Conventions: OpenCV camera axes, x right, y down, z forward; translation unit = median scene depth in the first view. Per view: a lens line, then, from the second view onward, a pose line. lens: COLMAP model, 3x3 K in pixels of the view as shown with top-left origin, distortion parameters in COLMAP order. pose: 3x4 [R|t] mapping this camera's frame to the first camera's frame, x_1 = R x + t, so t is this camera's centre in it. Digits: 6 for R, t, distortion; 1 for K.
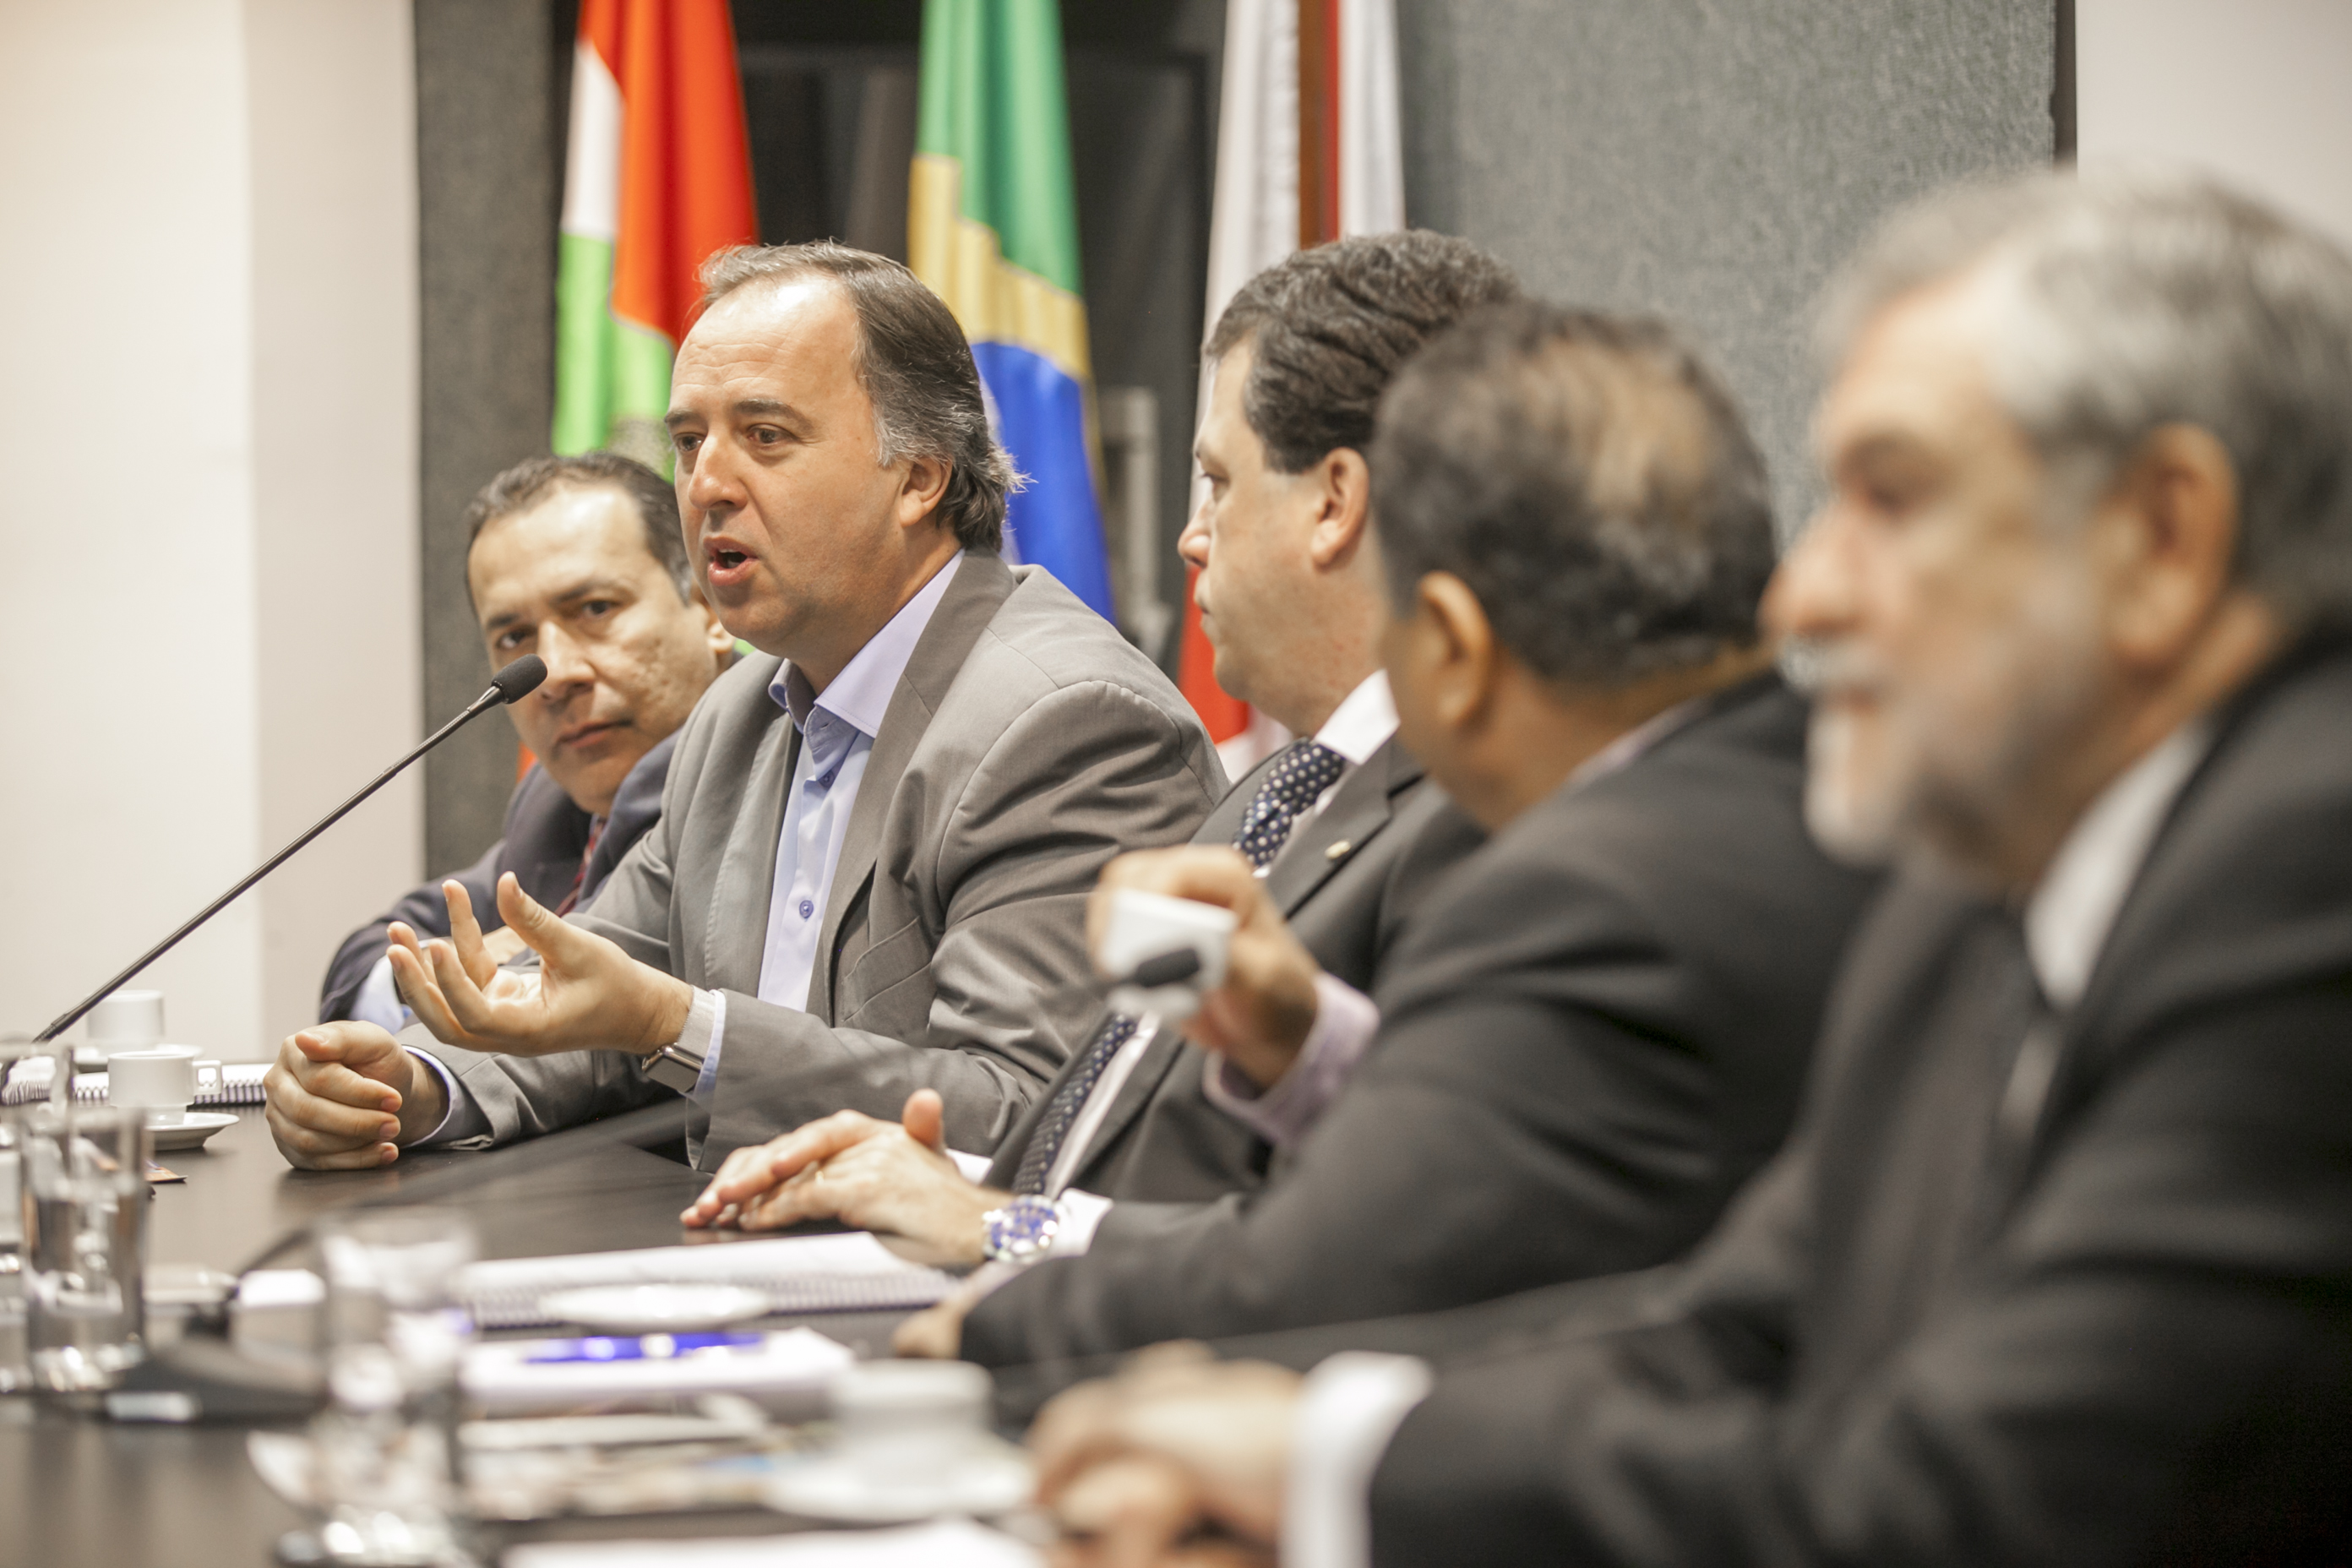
lens RADIAL K [[7763.6, 0, 1167.4], [0, 7763.6, 960.5], [0, 0, 1]] dist [-0.023571, 0.000000]
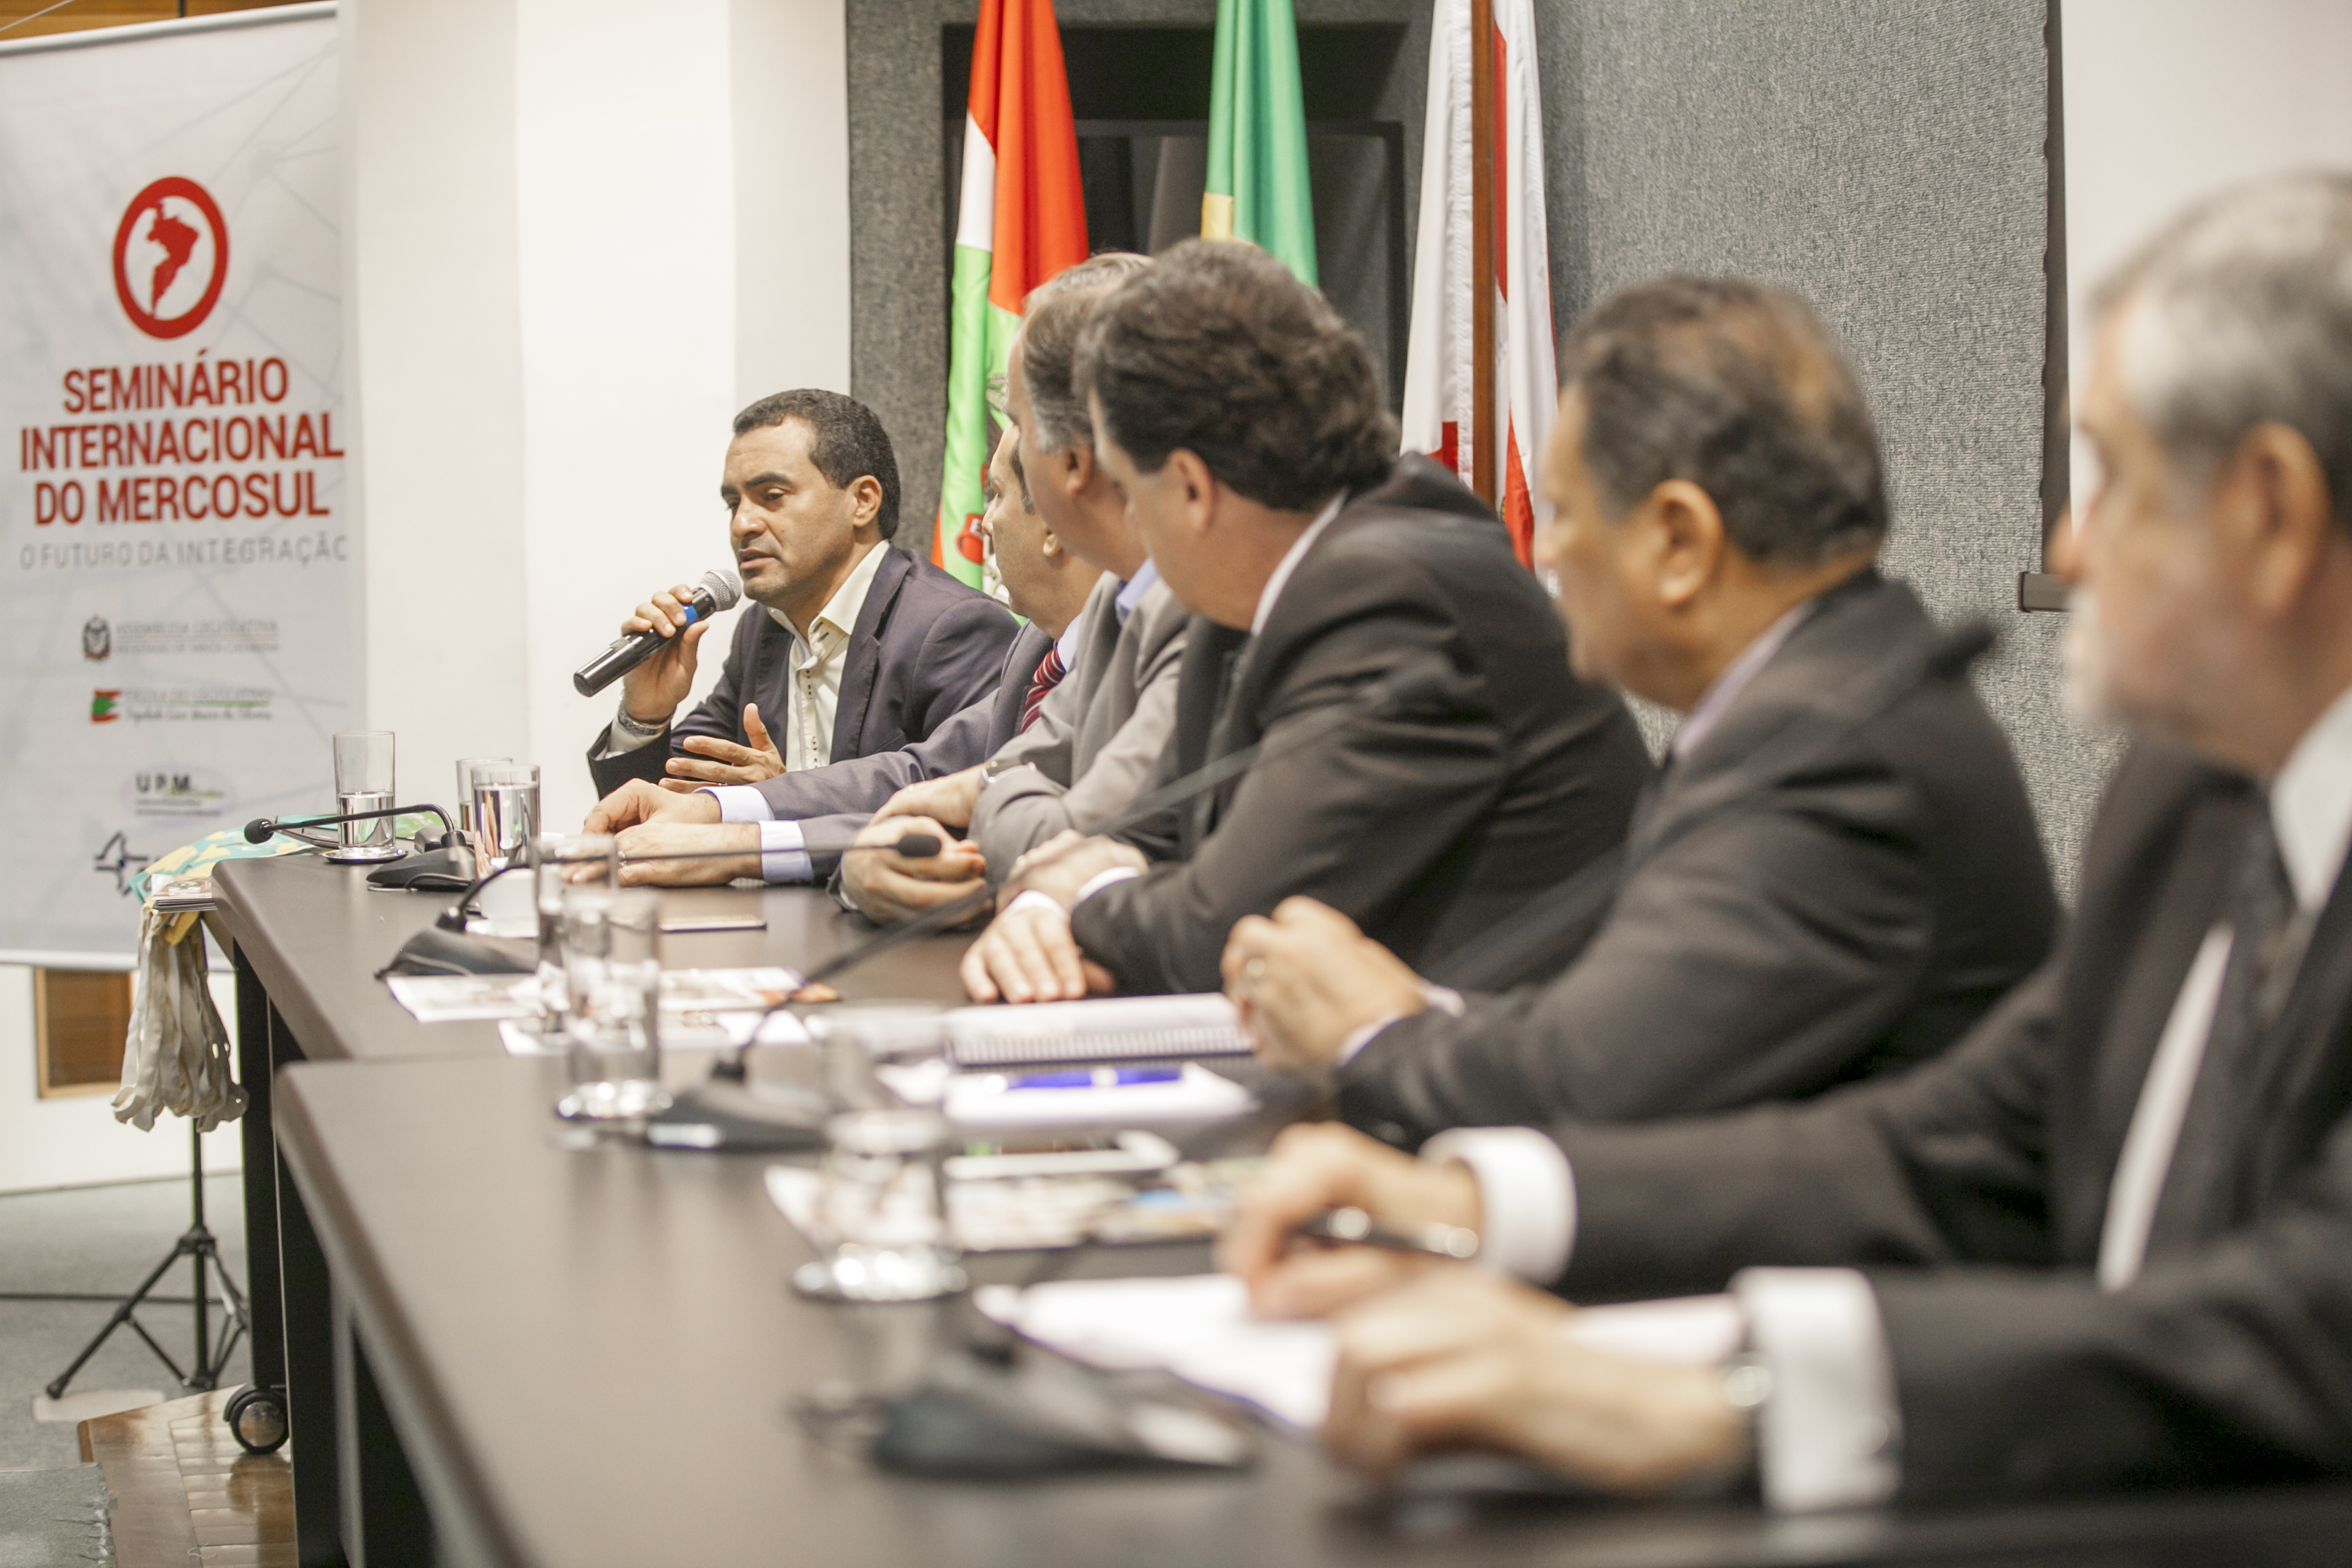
lens RADIAL K [[4968.0, 0, 1161.5], [0, 4968.0, 785.7], [0, 0, 1]] dist [-0.309657, 0.000000]
pose [[0.999613, 0.004384, -0.027465, -0.028946], [-0.004145, 0.999953, 0.008728, -0.005454], [0.027502, -0.008611, 0.999585, 0.184028]]
